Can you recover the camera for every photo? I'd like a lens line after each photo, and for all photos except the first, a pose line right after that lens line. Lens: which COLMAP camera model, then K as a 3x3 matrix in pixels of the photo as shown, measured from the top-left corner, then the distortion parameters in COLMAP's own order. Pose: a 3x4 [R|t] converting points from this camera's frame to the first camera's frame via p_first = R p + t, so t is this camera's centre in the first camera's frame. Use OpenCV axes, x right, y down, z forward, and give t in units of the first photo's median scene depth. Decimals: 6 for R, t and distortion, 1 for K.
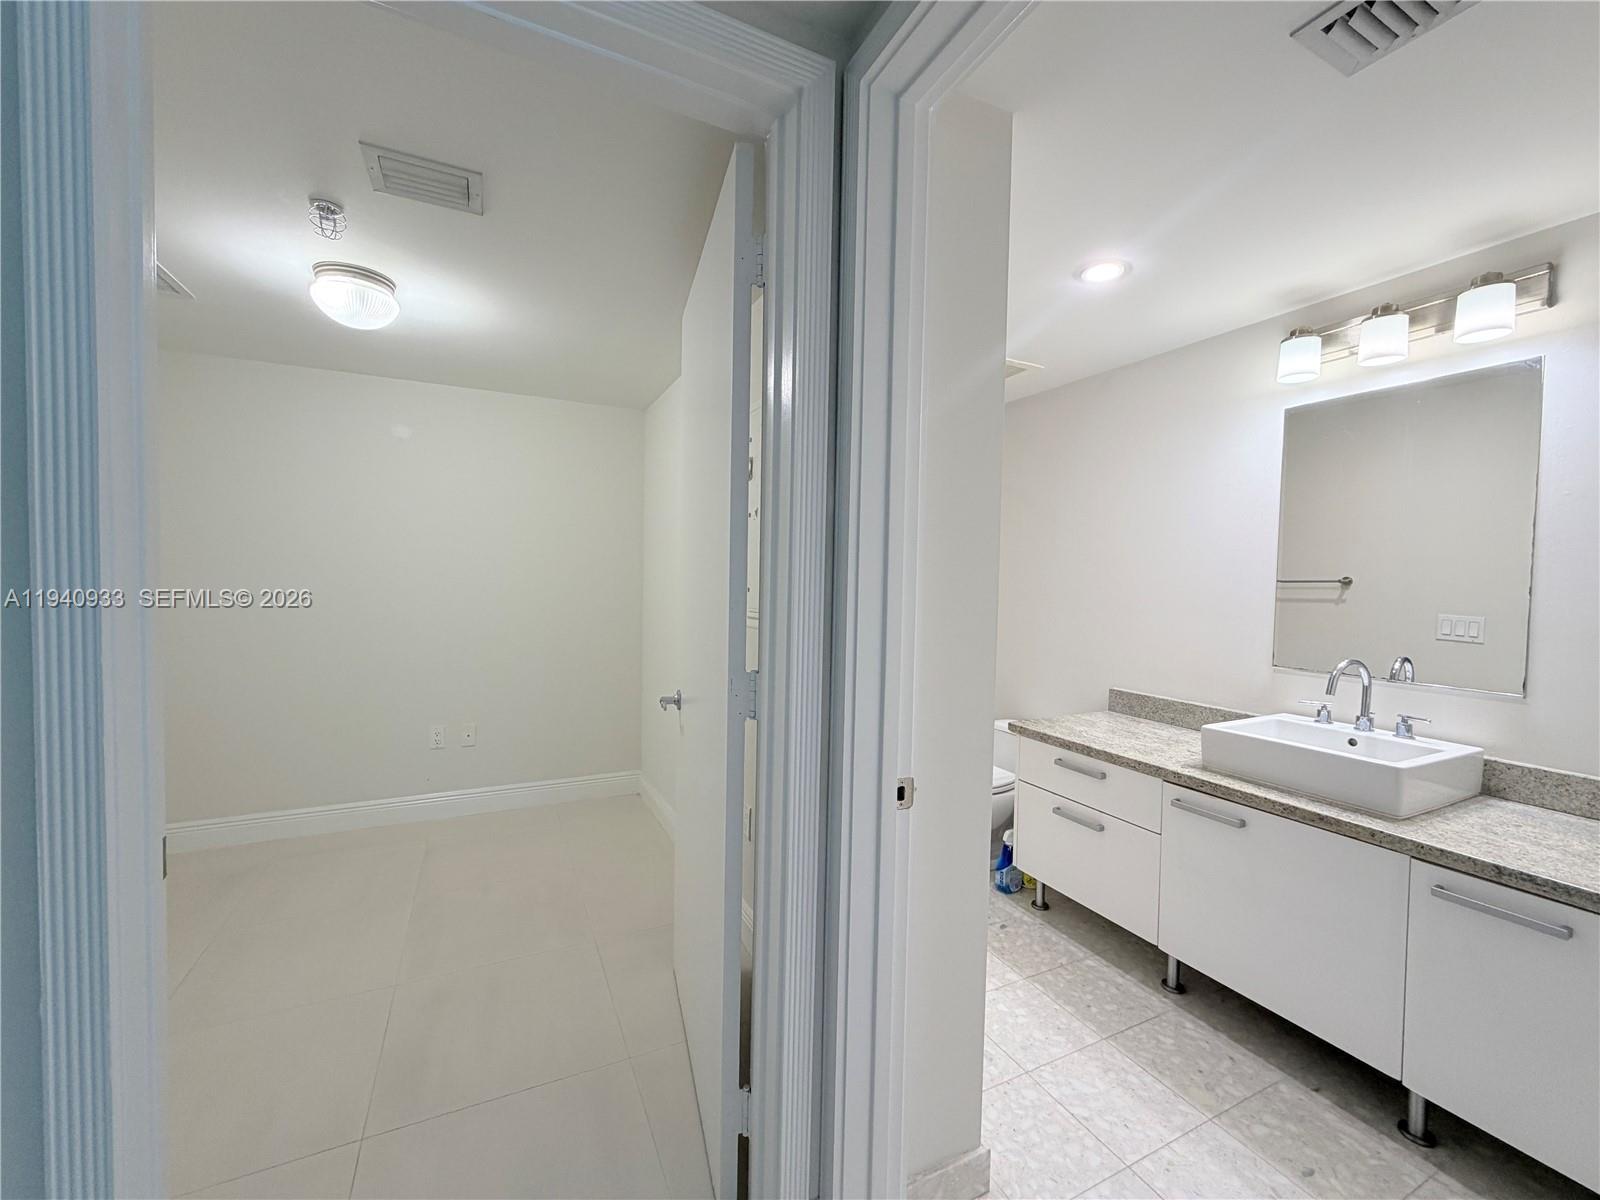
lens RADIAL K [[641.7, 0, 801.2], [0, 641.7, 594.5], [0, 0, 1]] dist [0.001101, 0.000113]
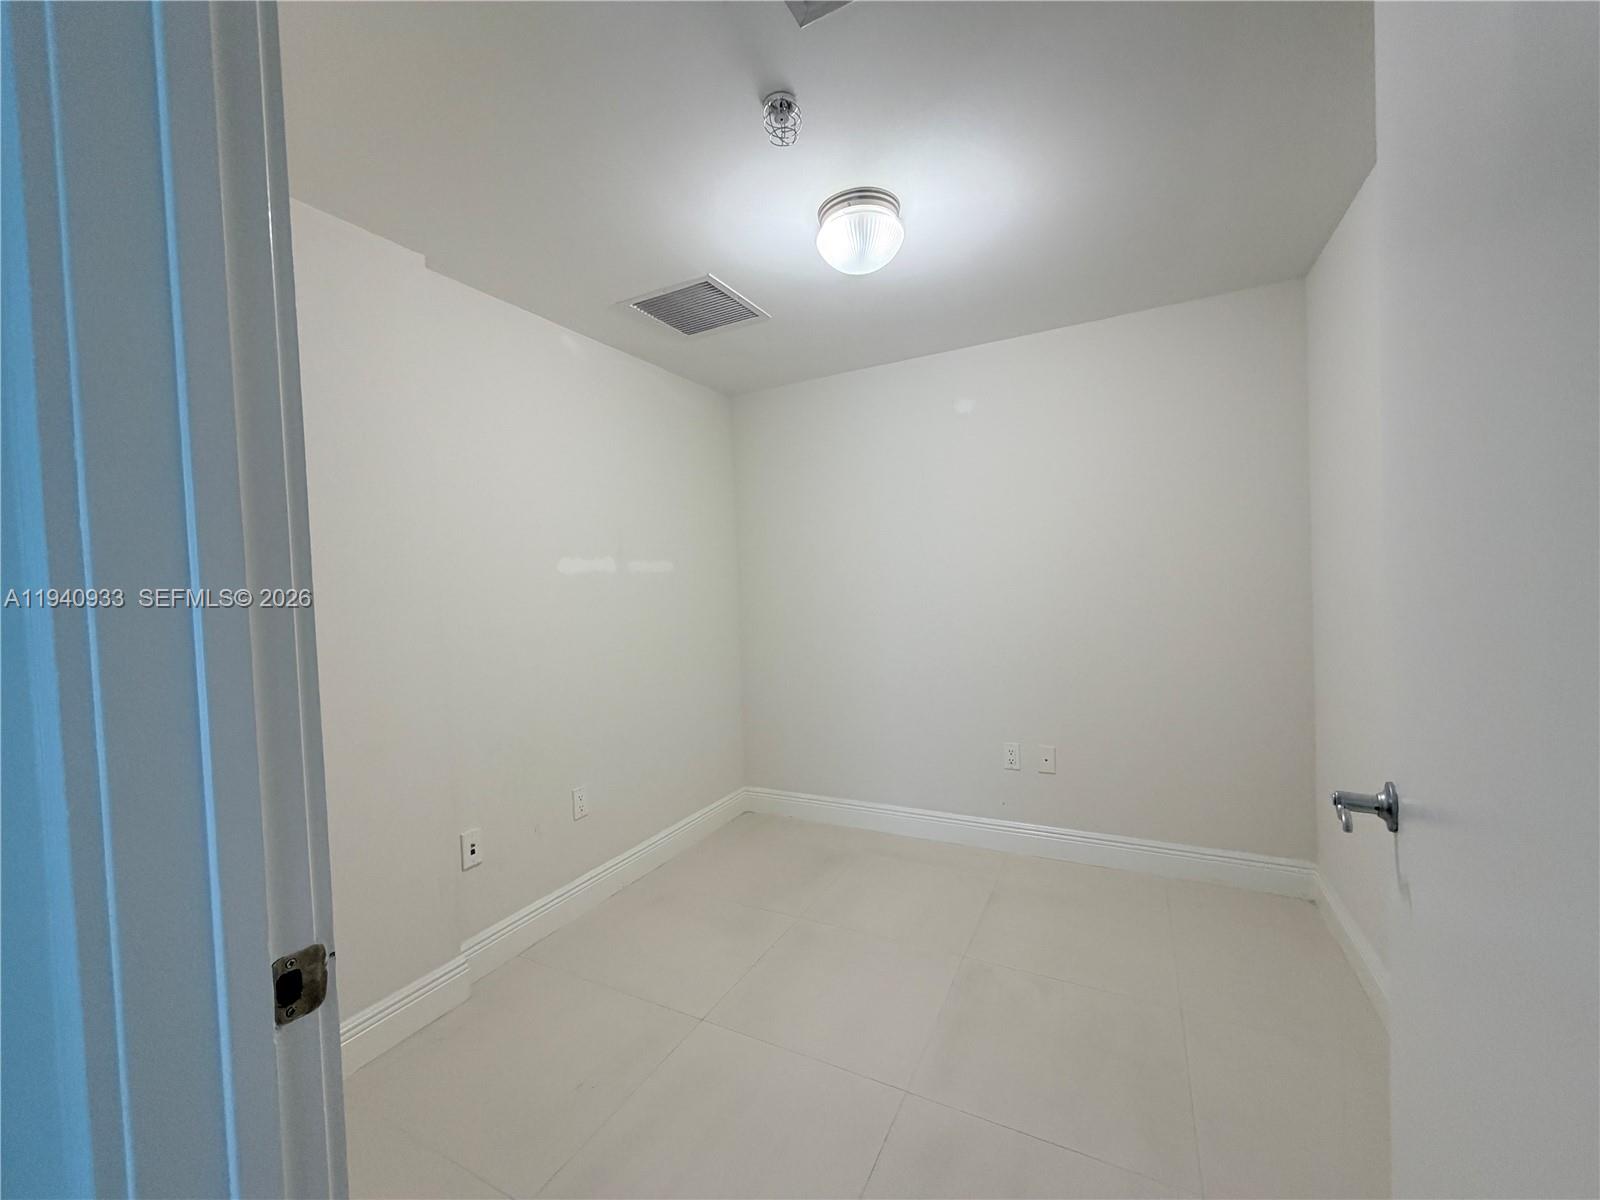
lens RADIAL K [[641.7, 0, 801.2], [0, 641.7, 594.5], [0, 0, 1]] dist [0.001101, 0.000113]
pose [[0.595081, -0.028125, -0.803173, -0.079015], [0.040074, 0.999183, -0.005298, 0.012665], [0.802666, -0.029034, 0.595722, 0.444458]]
